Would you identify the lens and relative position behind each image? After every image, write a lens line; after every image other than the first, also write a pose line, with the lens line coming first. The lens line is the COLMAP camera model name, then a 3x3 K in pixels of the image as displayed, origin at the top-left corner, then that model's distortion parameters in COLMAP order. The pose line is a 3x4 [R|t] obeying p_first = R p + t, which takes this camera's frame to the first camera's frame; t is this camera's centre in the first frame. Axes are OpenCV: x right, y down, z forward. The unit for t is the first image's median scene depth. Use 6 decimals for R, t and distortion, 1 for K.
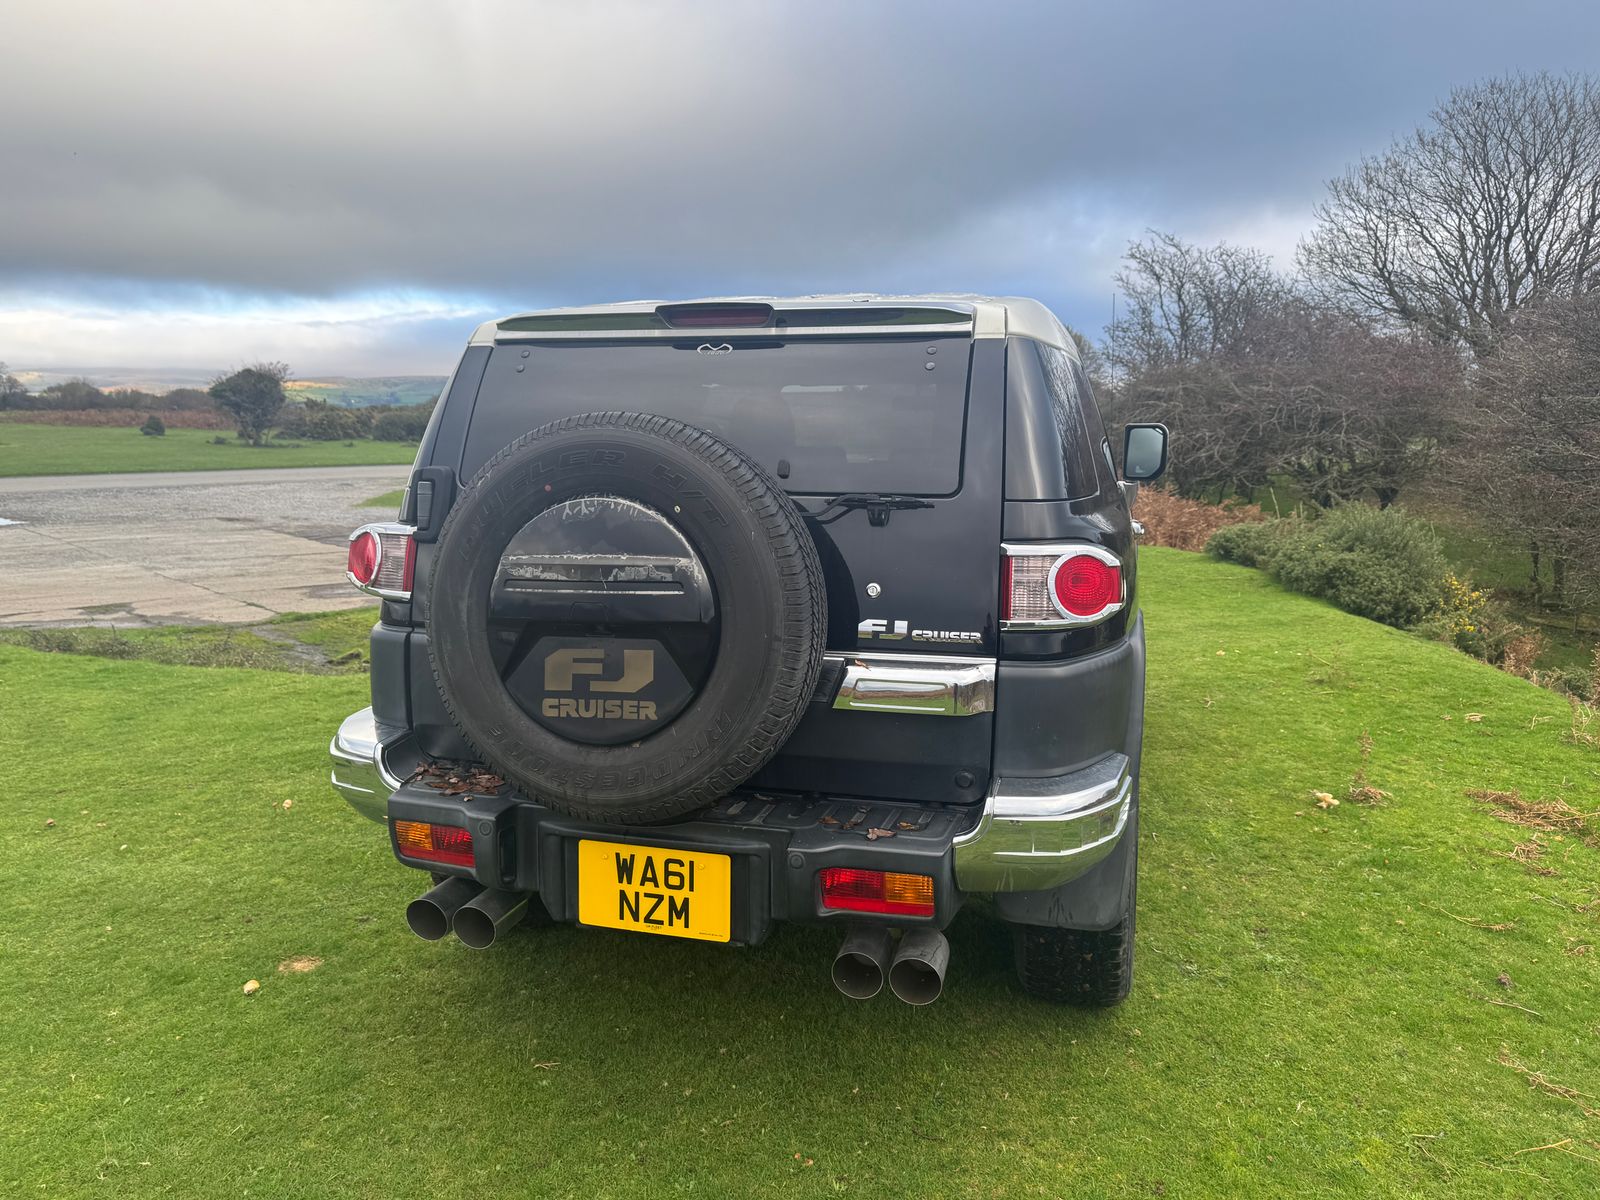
lens RADIAL K [[1146.1, 0, 807.7], [0, 1146.1, 578.1], [0, 0, 1]] dist [0.036430, -0.037052]
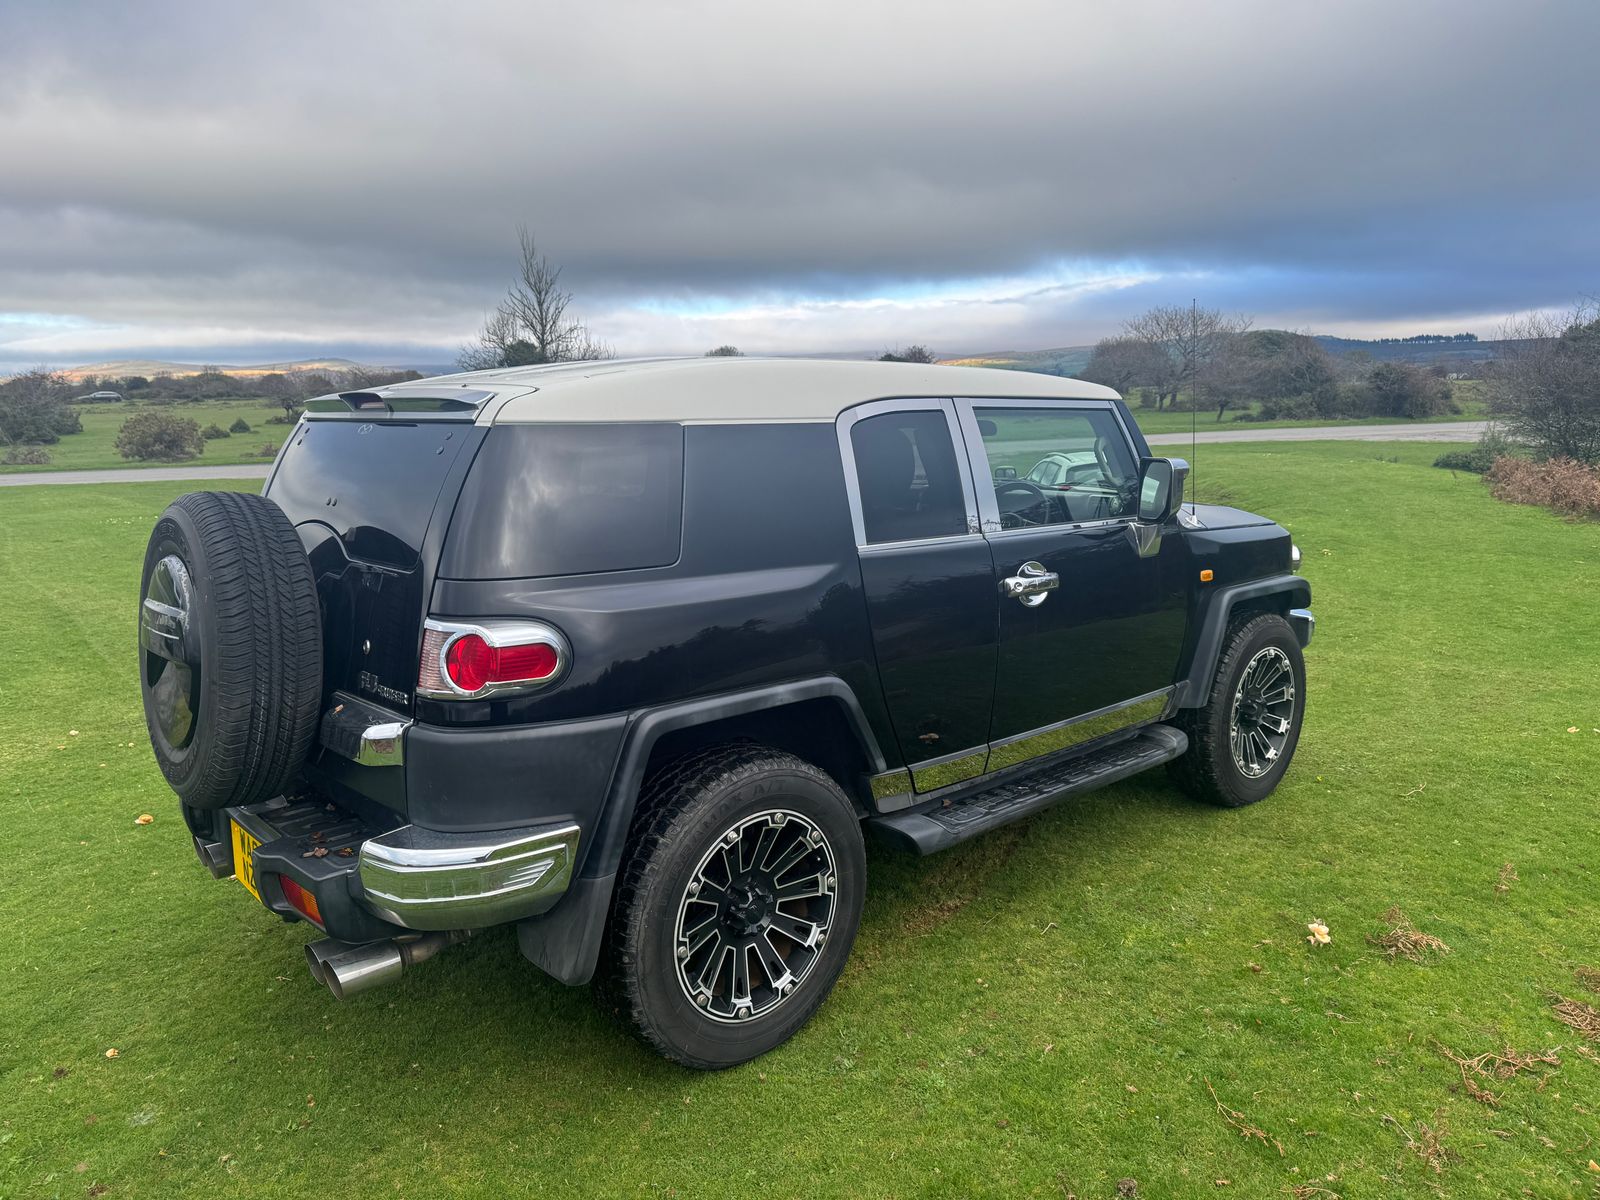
lens RADIAL K [[1140.4, 0, 789.5], [0, 1140.4, 584.6], [0, 0, 1]] dist [0.035300, -0.029699]
pose [[0.839537, 0.069679, -0.538817, 0.980387], [-0.050984, 0.997469, 0.049553, -0.124773], [0.540906, -0.014131, 0.840964, 0.237904]]
